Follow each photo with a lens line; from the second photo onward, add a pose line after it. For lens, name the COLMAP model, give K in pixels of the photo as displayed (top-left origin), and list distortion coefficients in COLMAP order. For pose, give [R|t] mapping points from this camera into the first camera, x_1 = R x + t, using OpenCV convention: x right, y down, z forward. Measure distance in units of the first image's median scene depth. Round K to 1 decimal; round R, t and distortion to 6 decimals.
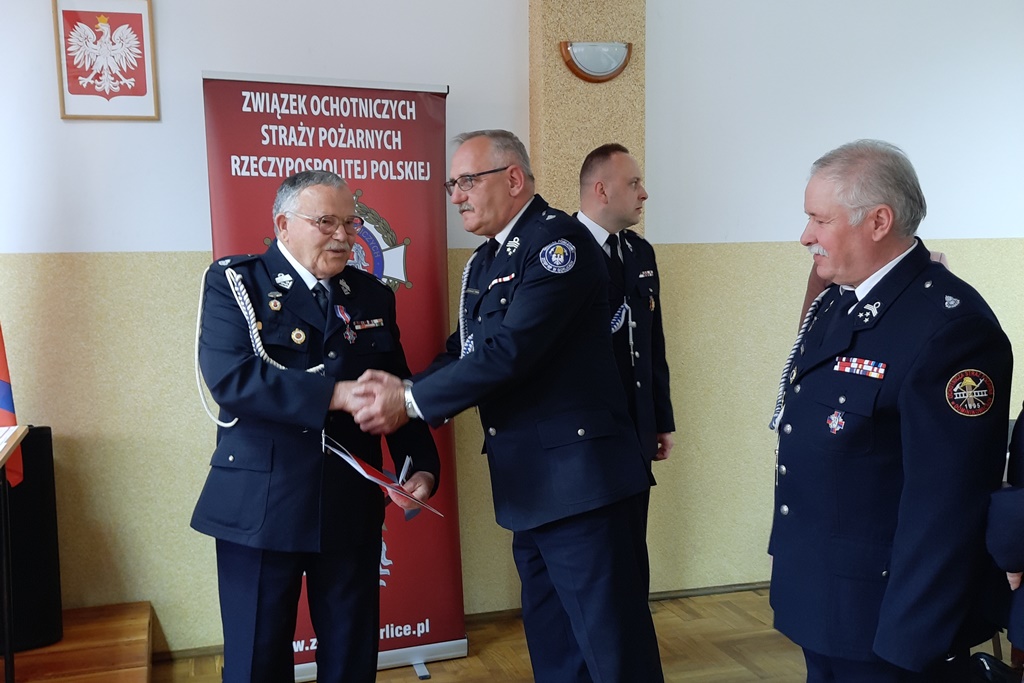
lens RADIAL K [[985.6, 0, 470.0], [0, 985.6, 356.1], [0, 0, 1]] dist [0.061501, 0.000000]
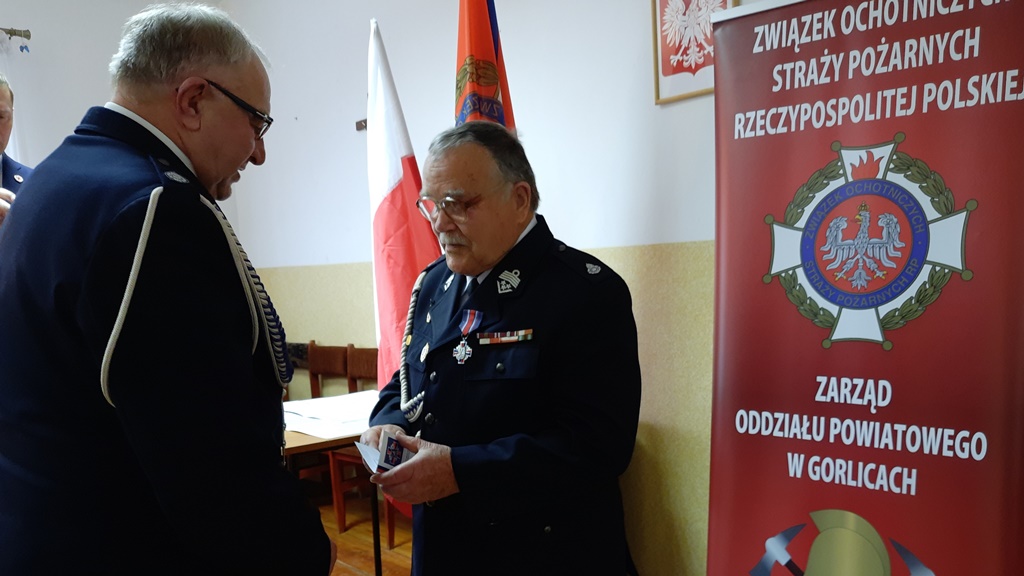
lens RADIAL K [[829.0, 0, 551.2], [0, 829.0, 423.3], [0, 0, 1]] dist [0.007324, -0.021652]
pose [[0.473379, 0.153268, -0.867422, 0.299300], [-0.055751, 0.987985, 0.144145, -0.040376], [0.879093, -0.019876, 0.476236, 0.516655]]
